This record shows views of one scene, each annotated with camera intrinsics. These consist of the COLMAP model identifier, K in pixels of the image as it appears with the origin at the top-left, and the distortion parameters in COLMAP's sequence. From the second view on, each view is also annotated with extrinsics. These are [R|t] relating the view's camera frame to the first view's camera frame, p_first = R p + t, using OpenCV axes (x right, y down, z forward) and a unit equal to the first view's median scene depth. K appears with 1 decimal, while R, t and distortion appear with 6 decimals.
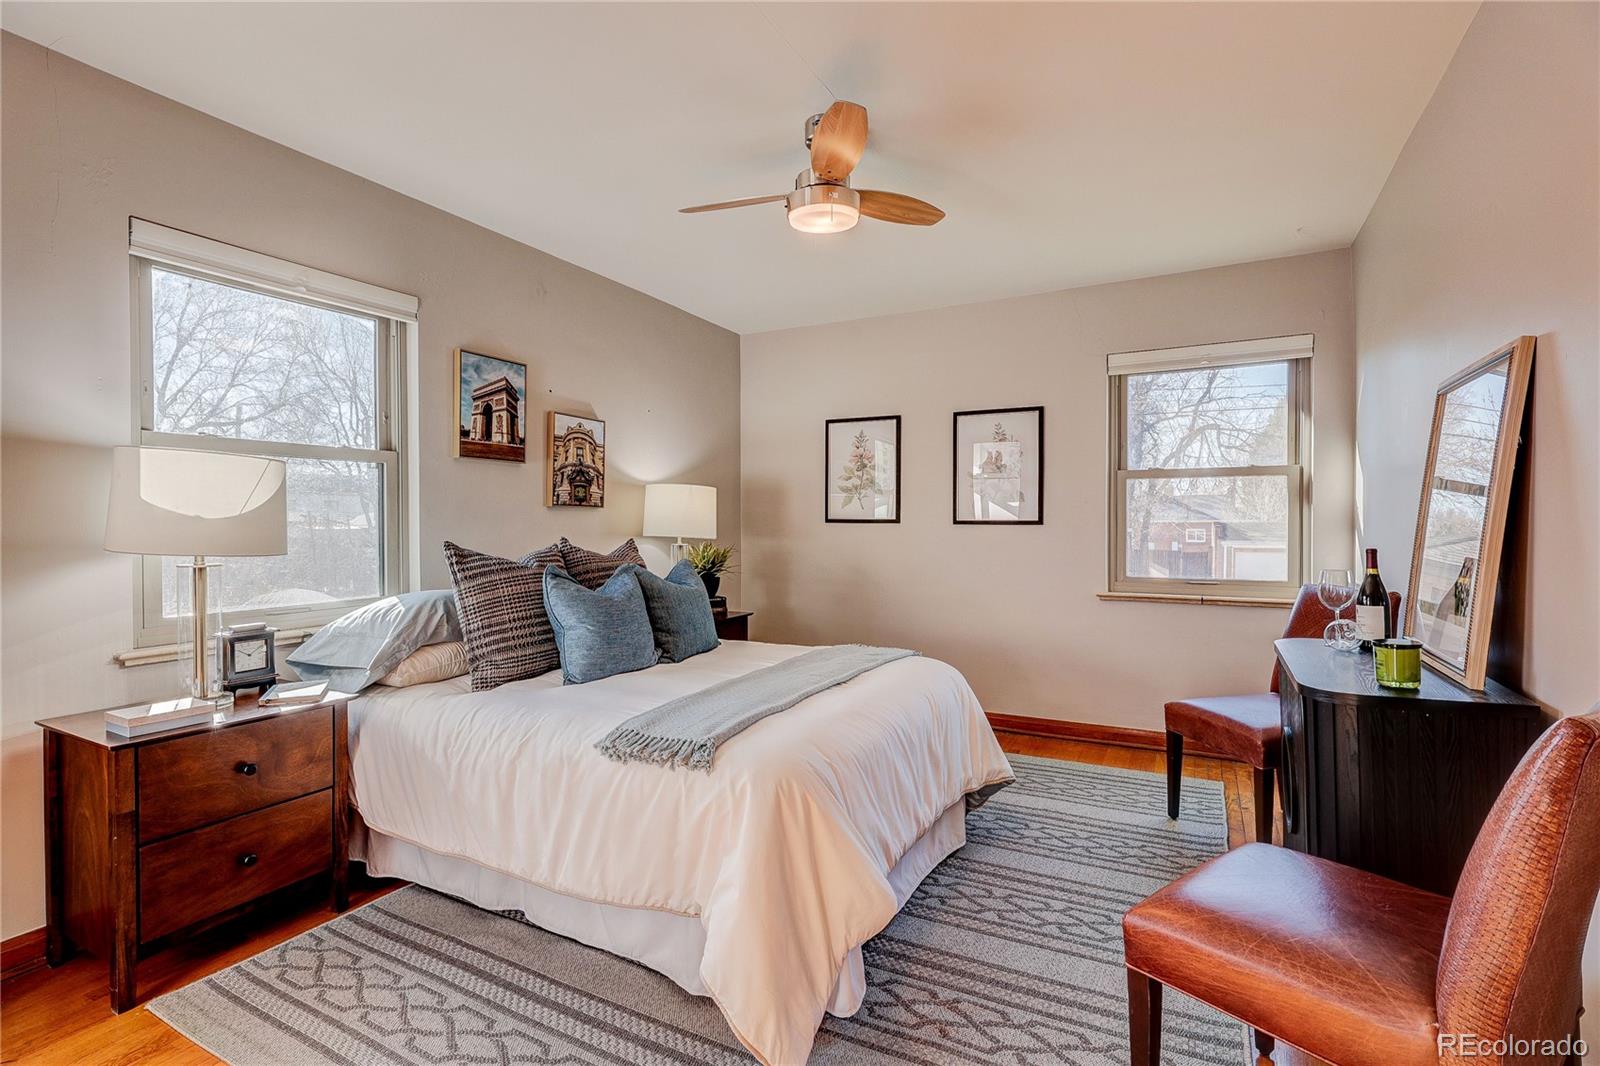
lens RADIAL K [[760.6, 0, 769.5], [0, 760.6, 527.7], [0, 0, 1]] dist [-0.003194, 0.002586]
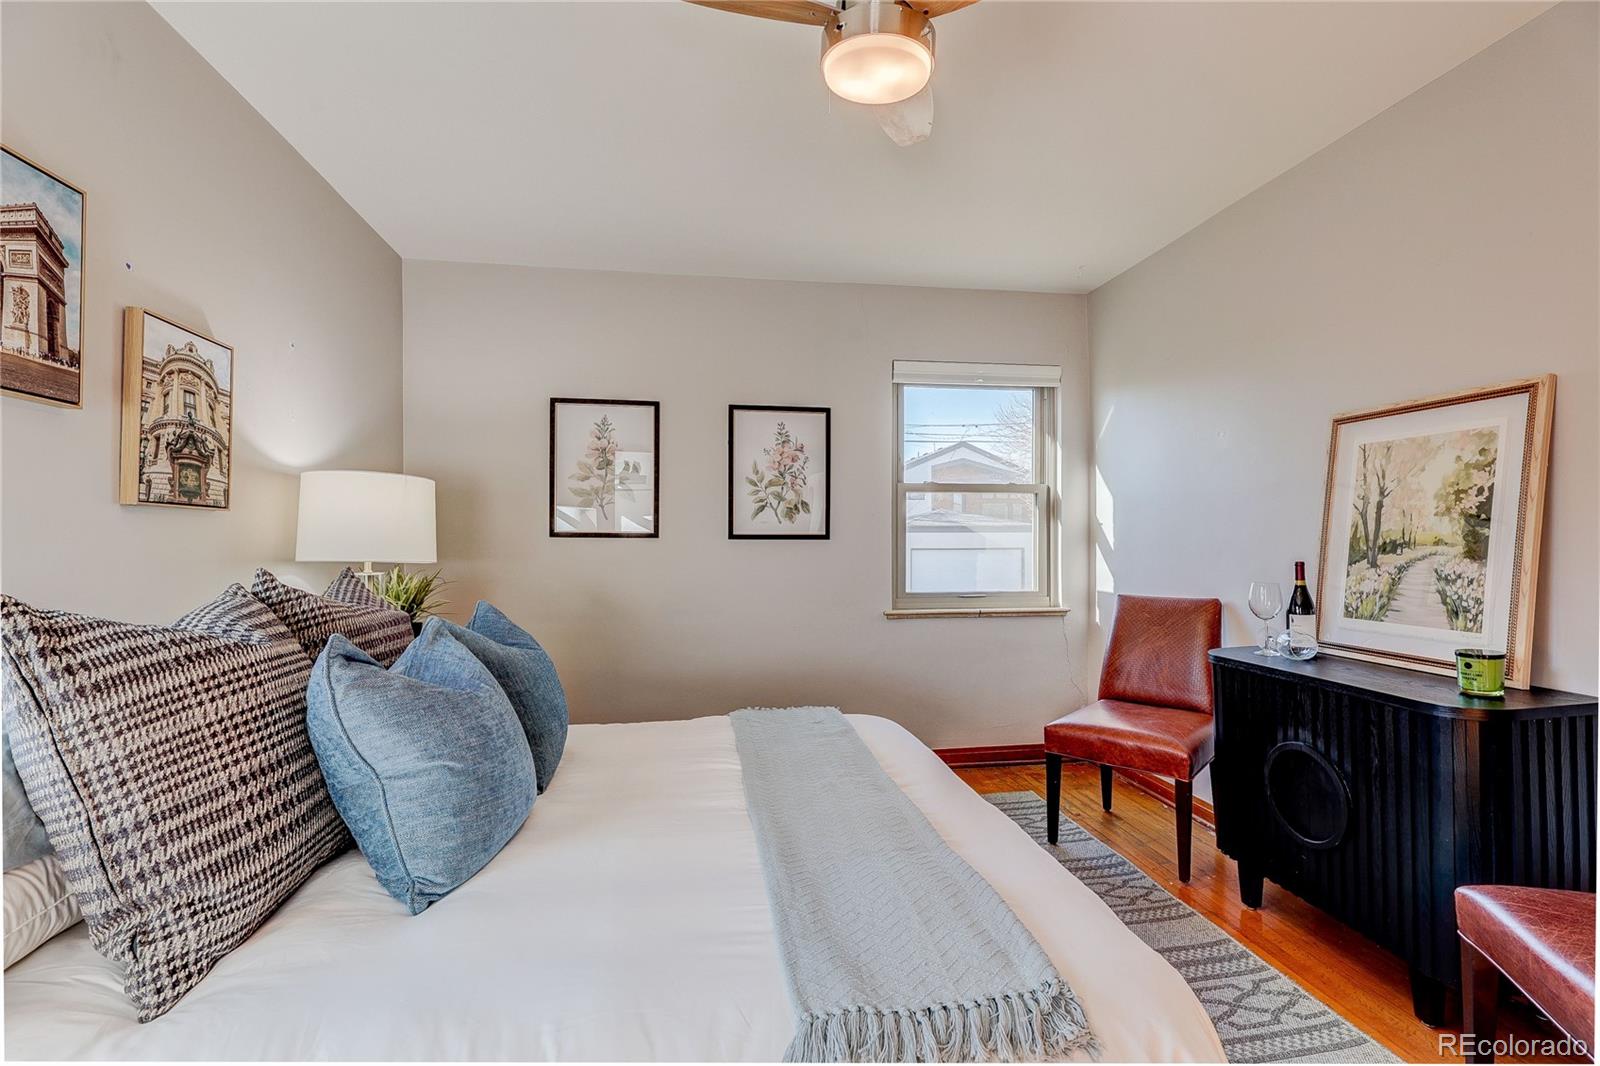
lens RADIAL K [[760.6, 0, 802.5], [0, 760.6, 534.4], [0, 0, 1]] dist [-0.003194, 0.002586]
pose [[0.778658, 0.001118, 0.627448, -0.268256], [0.004209, 0.999967, -0.007005, -0.004028], [-0.627435, 0.008095, 0.778627, 0.372337]]
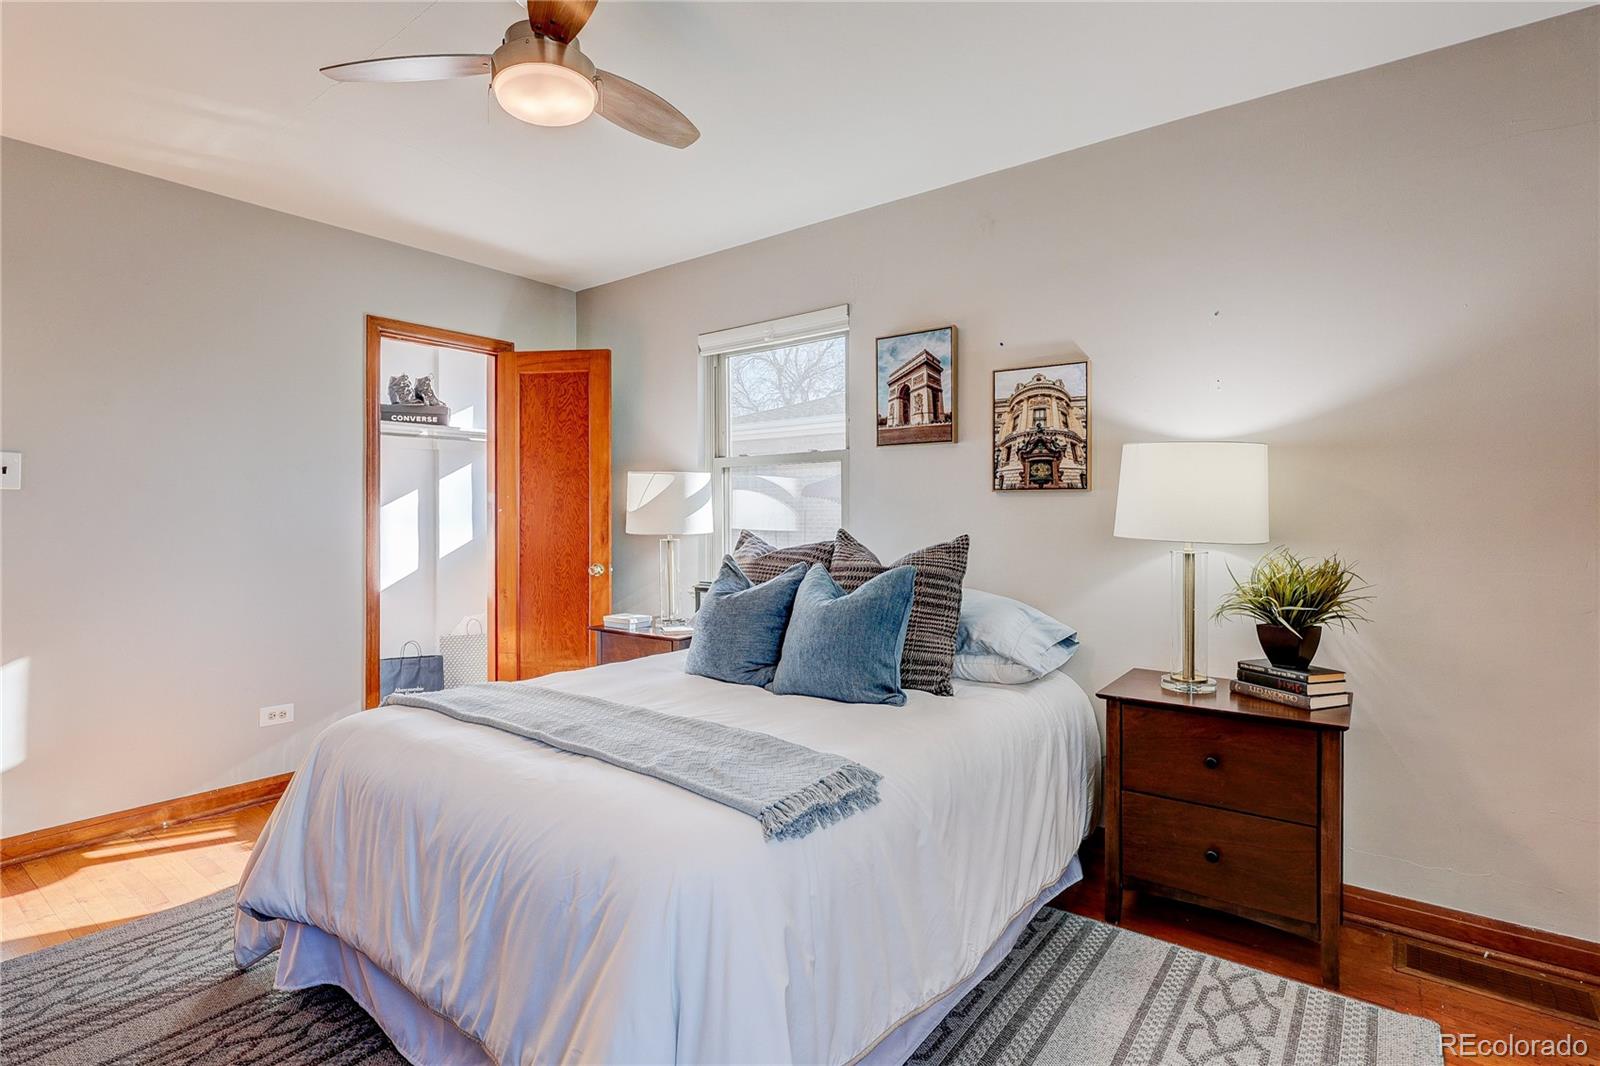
lens RADIAL K [[760.6, 0, 802.2], [0, 760.6, 520.5], [0, 0, 1]] dist [-0.003194, 0.002586]
pose [[-0.146132, 0.012475, -0.989186, 0.538751], [-0.002424, 0.999913, 0.012968, -0.008256], [0.989262, 0.004293, -0.146089, 0.951251]]
